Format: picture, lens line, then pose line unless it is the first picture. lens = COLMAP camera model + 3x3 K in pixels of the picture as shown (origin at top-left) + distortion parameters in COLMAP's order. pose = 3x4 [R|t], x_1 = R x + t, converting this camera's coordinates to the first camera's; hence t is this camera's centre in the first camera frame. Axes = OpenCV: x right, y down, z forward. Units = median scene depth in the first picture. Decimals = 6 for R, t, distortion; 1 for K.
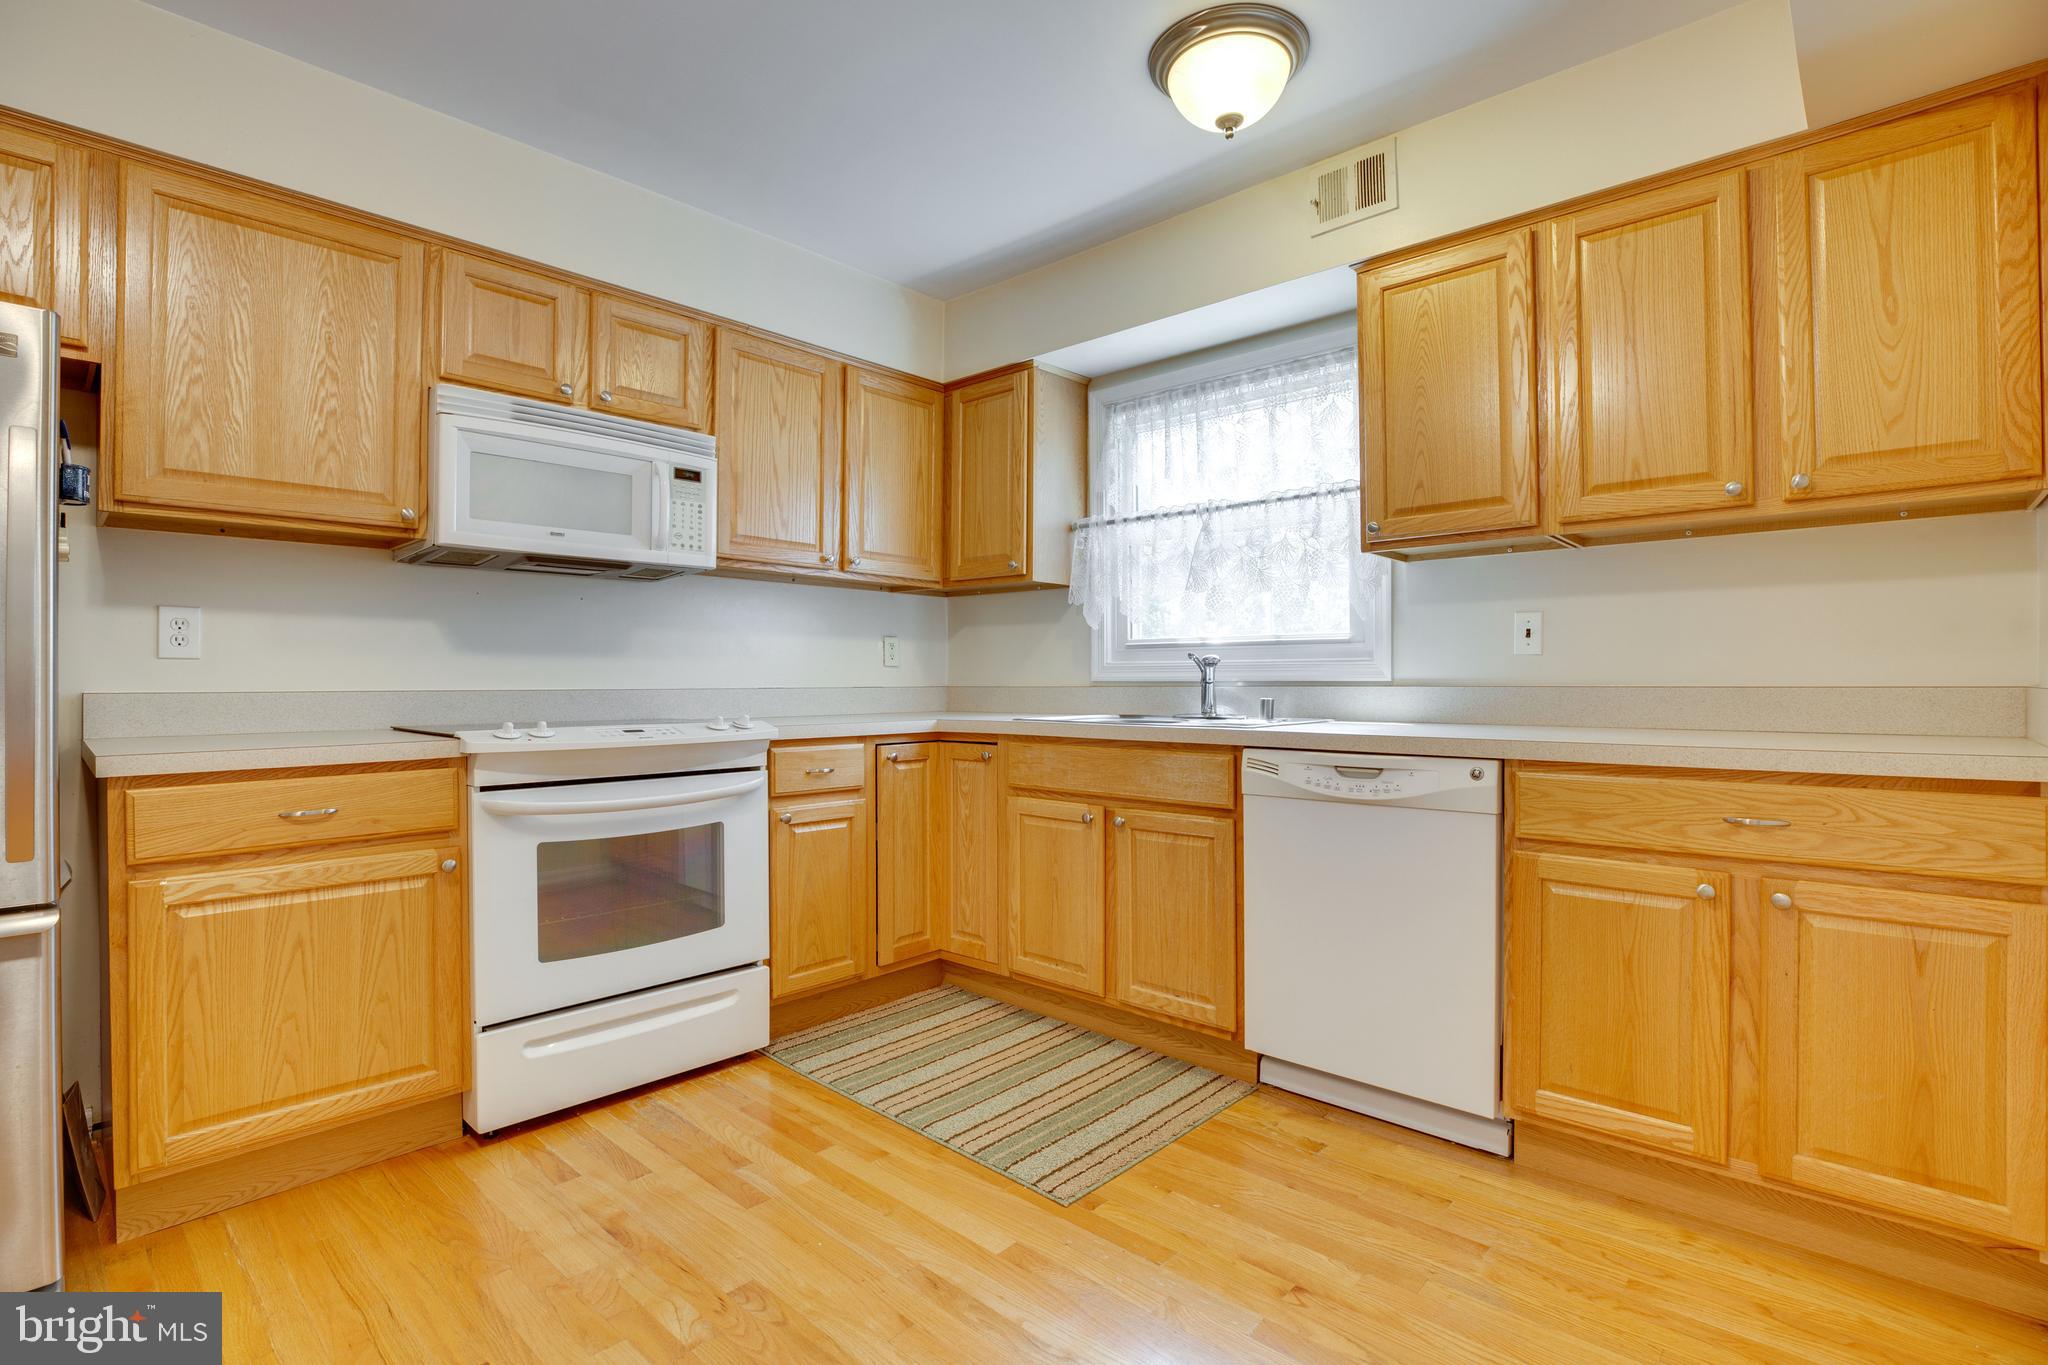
lens RADIAL K [[949.6, 0, 1032.5], [0, 949.6, 681.9], [0, 0, 1]] dist [-0.036333, 0.011884]
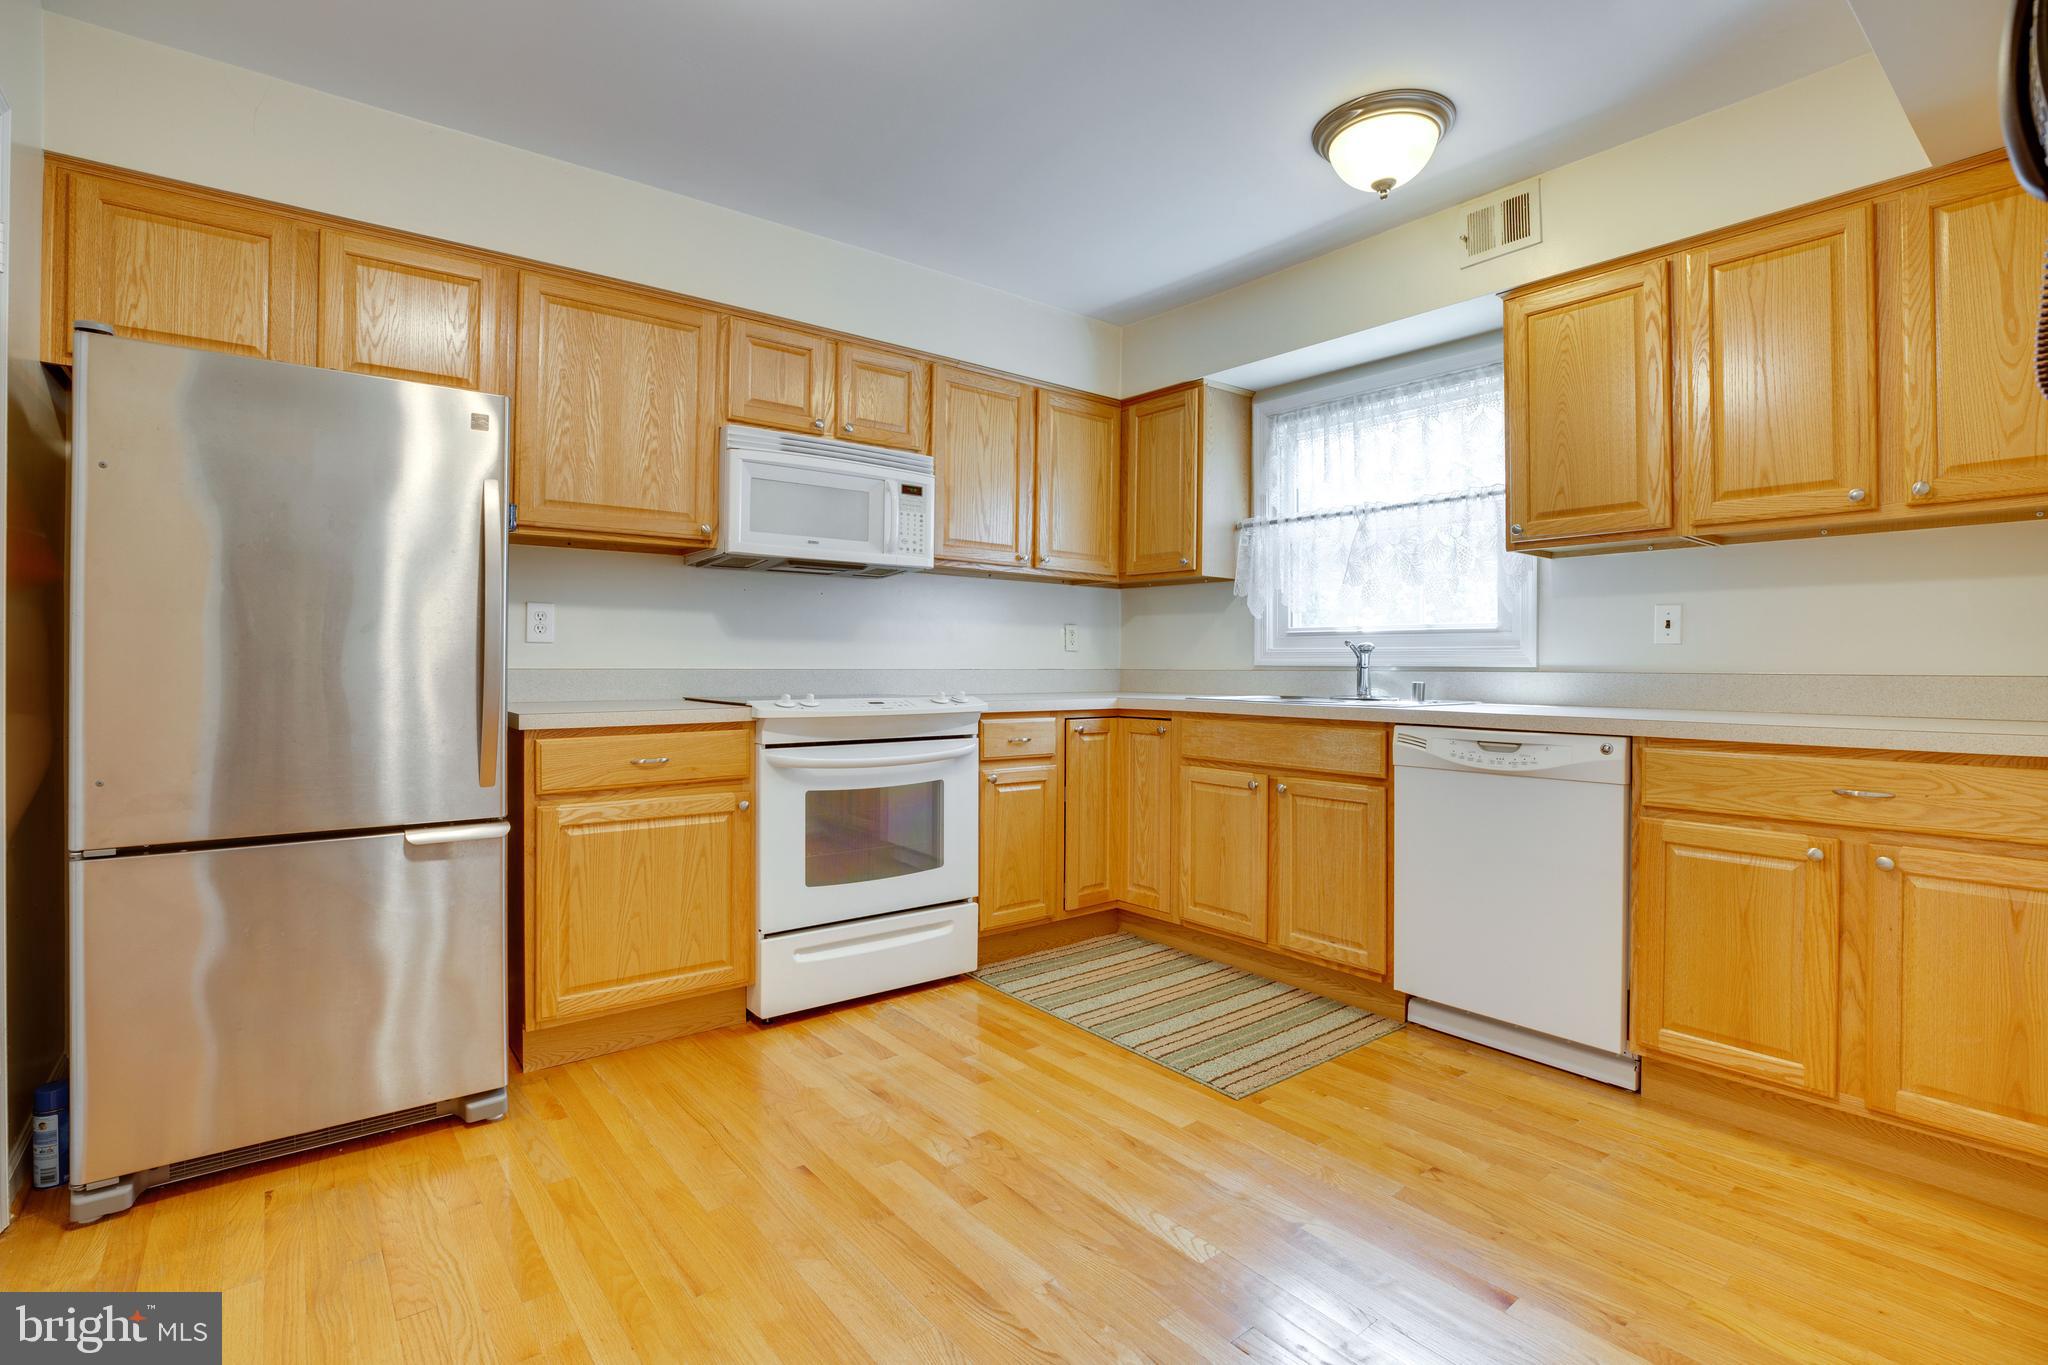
lens RADIAL K [[949.6, 0, 1031.4], [0, 949.6, 661.1], [0, 0, 1]] dist [-0.036333, 0.011884]
pose [[0.987726, 0.006868, -0.156048, -0.036124], [-0.007591, 0.999963, -0.004041, 0.000987], [0.156015, 0.005176, 0.987741, -0.214361]]
